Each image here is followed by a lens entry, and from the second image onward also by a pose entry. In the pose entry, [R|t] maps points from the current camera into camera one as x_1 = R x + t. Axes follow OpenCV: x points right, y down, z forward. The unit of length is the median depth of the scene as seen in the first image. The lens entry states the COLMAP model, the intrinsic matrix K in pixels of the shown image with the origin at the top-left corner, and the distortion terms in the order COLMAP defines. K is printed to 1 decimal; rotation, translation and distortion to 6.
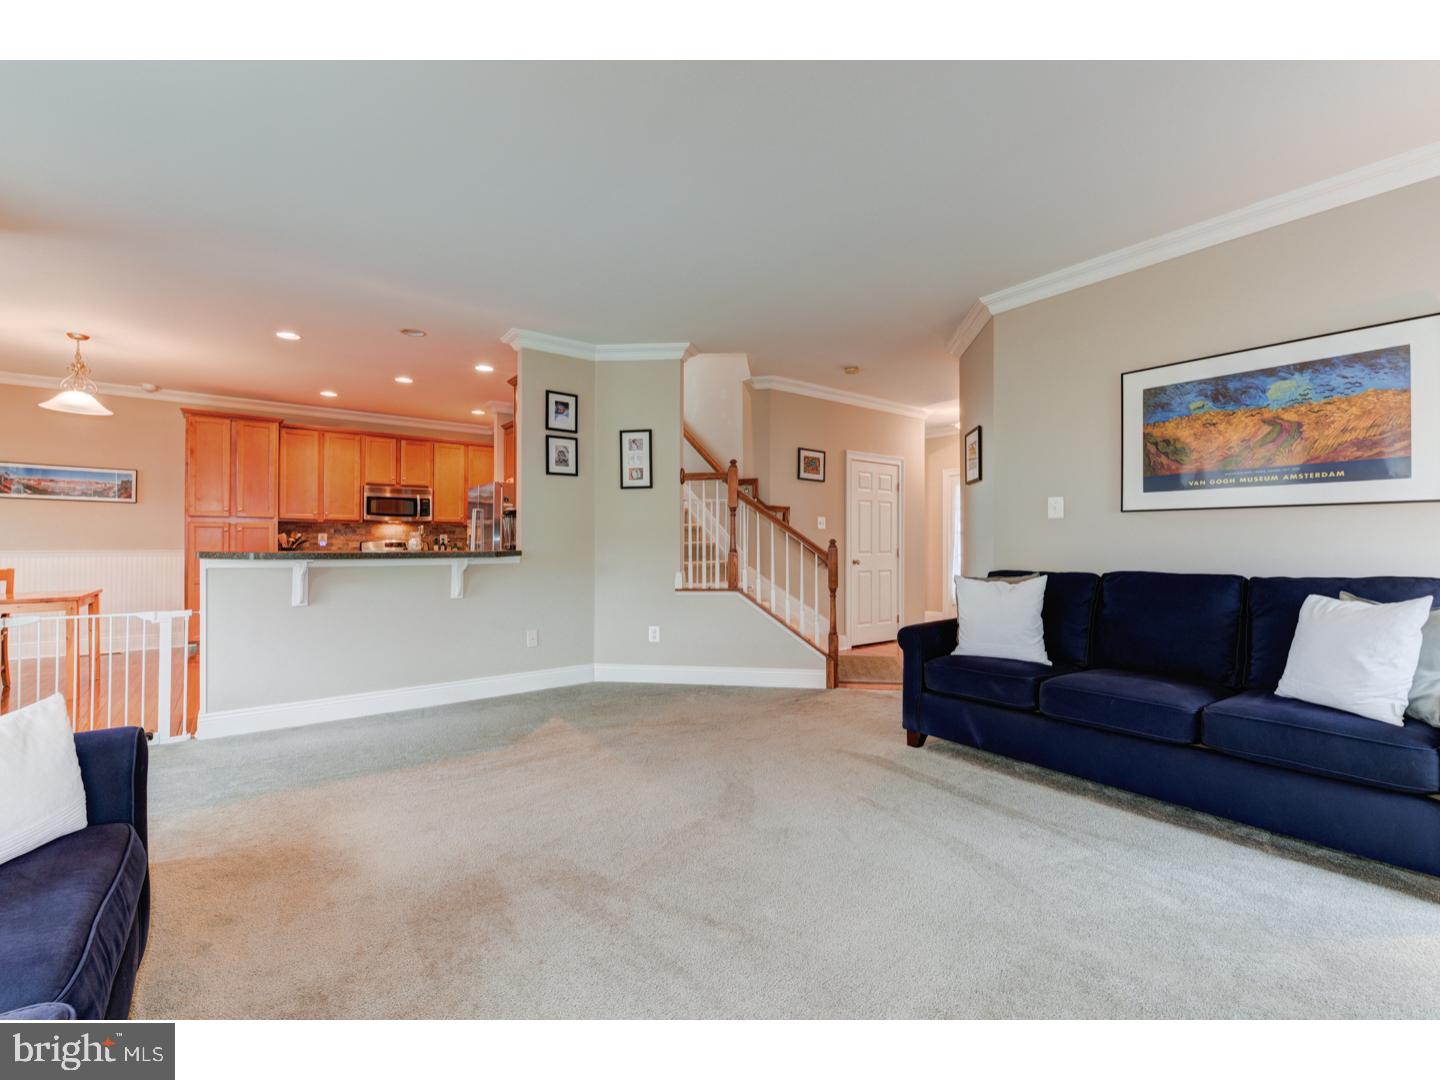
lens RADIAL K [[622.0, 0, 715.4], [0, 622.0, 539.8], [0, 0, 1]] dist [0.005996, -0.001094]
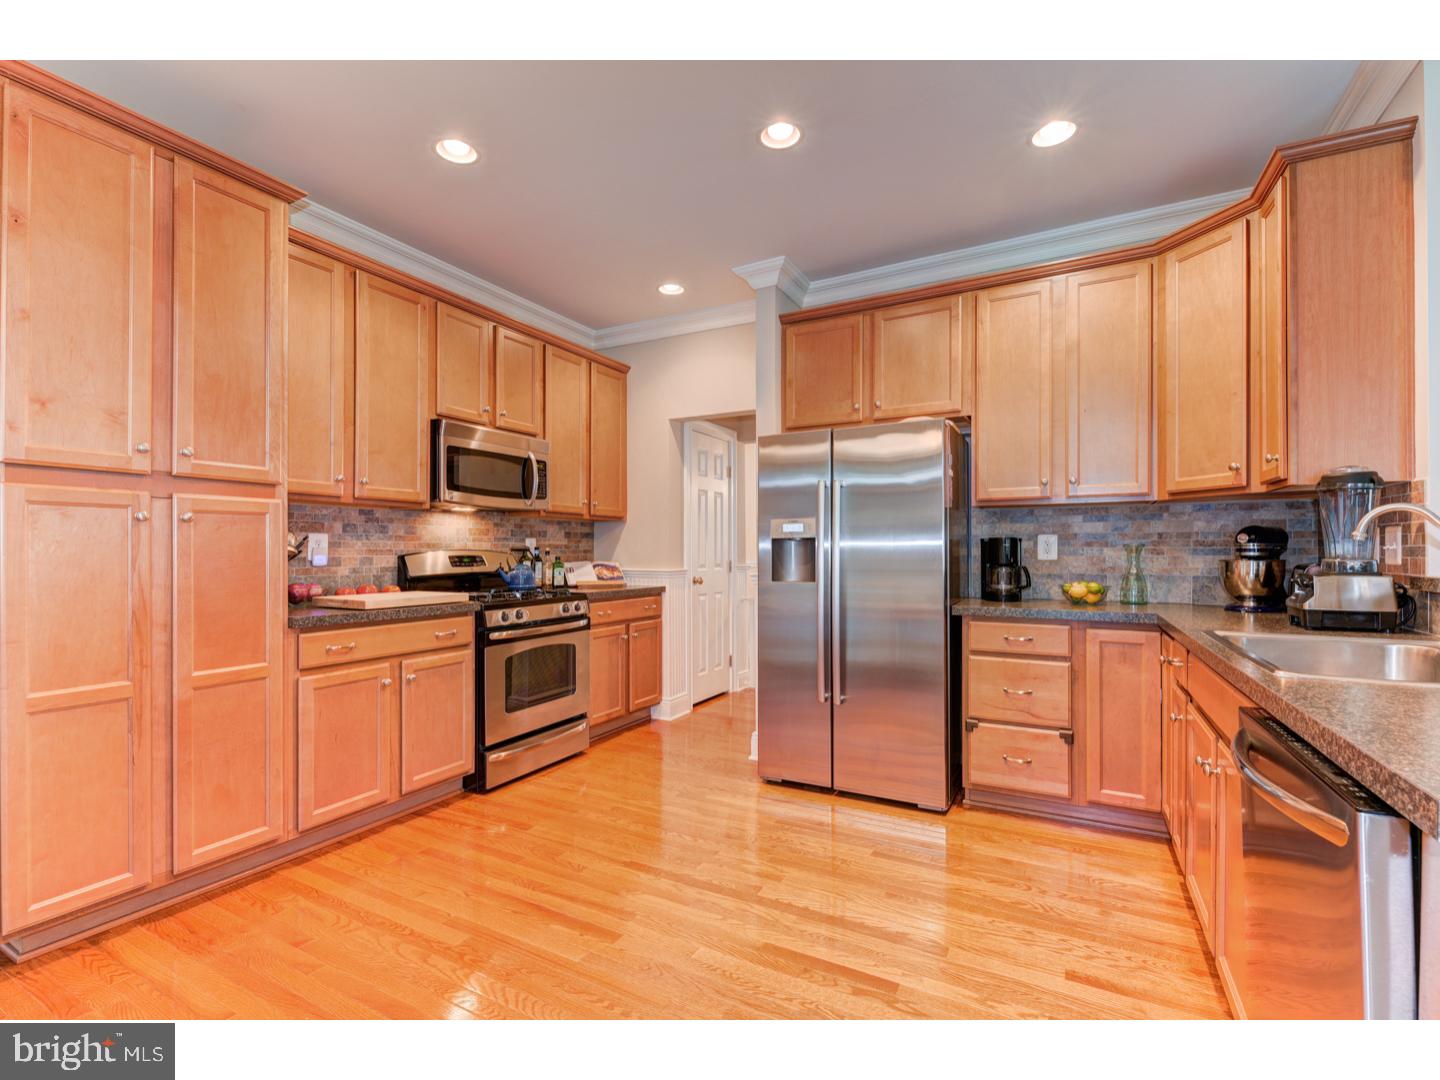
lens RADIAL K [[661.9, 0, 691.3], [0, 661.9, 546.9], [0, 0, 1]] dist [0.000644, -0.000106]
pose [[0.915367, 0.000641, 0.402619, -0.574456], [0.000908, 0.999993, -0.003654, 0.000108], [-0.402619, 0.003710, 0.915360, 0.517470]]
